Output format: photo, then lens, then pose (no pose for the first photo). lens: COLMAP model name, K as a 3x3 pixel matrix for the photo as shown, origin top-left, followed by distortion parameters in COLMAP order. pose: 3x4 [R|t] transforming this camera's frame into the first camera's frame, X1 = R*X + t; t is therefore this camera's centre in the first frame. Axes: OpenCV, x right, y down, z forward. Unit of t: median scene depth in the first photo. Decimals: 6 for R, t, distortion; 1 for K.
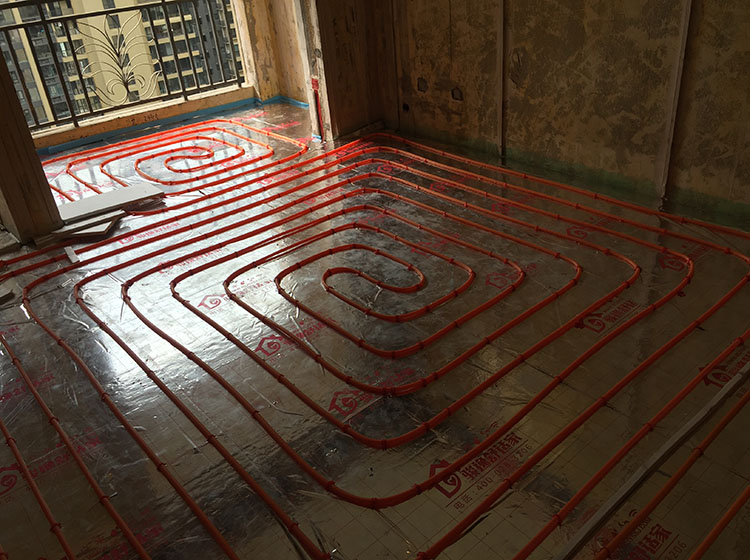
lens RADIAL K [[646.5, 0, 388.7], [0, 646.5, 276.8], [0, 0, 1]] dist [0.083371, -0.121777]
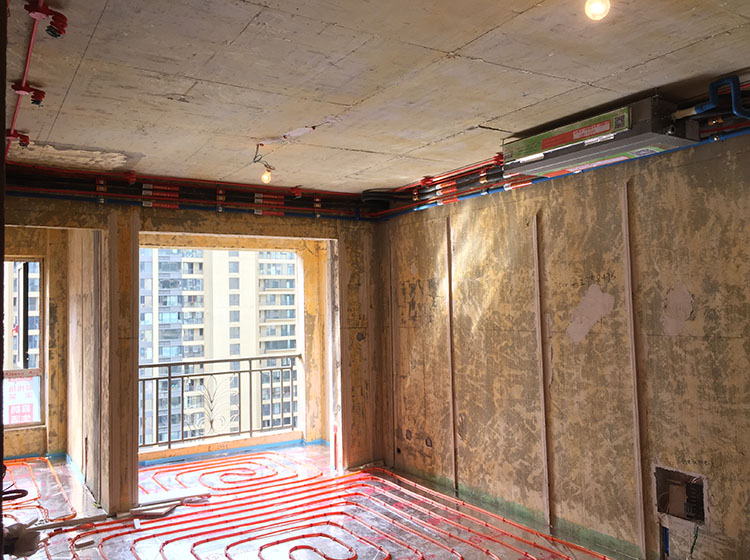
lens RADIAL K [[646.5, 0, 388.7], [0, 646.5, 276.8], [0, 0, 1]] dist [0.083371, -0.121777]
pose [[0.986999, 0.040139, -0.155636, 0.249246], [-0.115731, 0.849425, -0.514863, 0.163548], [0.111535, 0.526181, 0.843026, -0.419780]]
